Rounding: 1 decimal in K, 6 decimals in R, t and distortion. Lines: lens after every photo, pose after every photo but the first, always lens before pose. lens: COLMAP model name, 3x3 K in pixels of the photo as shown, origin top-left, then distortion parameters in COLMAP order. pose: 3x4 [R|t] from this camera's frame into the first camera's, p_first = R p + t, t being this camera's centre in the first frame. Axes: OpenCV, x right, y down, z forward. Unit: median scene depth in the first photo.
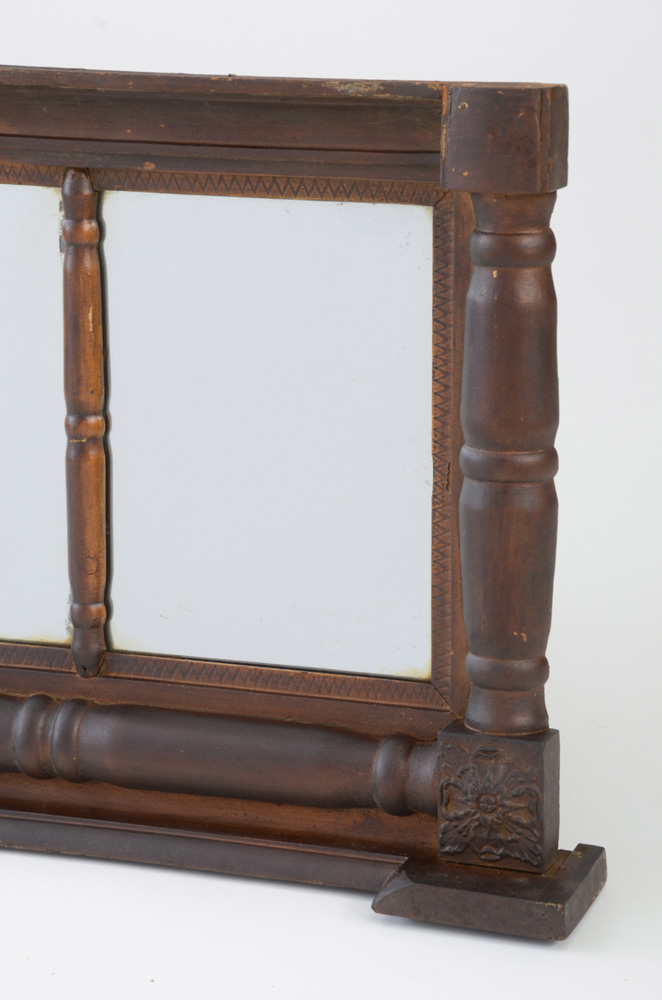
lens RADIAL K [[3308.4, 0, 328.9], [0, 3308.4, 475.1], [0, 0, 1]] dist [1.184479, 1.180055]
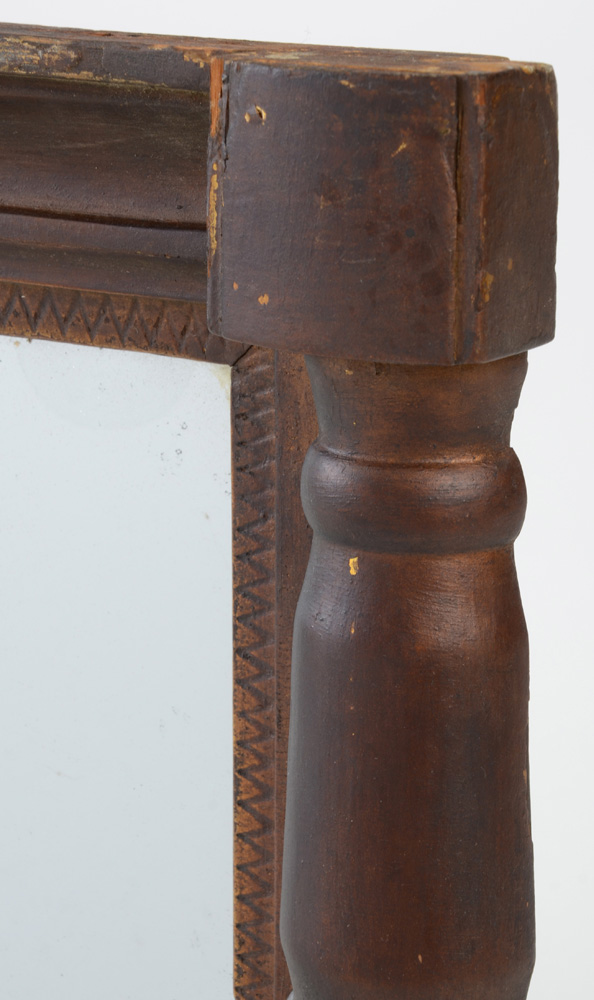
lens RADIAL K [[3286.3, 0, 297.0], [0, 3286.3, 500.0], [0, 0, 1]] dist [0.696433, 0.524668]
pose [[0.987816, 0.044226, -0.149211, 0.095017], [-0.039424, 0.998610, 0.034991, -0.077983], [0.150551, -0.028682, 0.988186, 0.622462]]
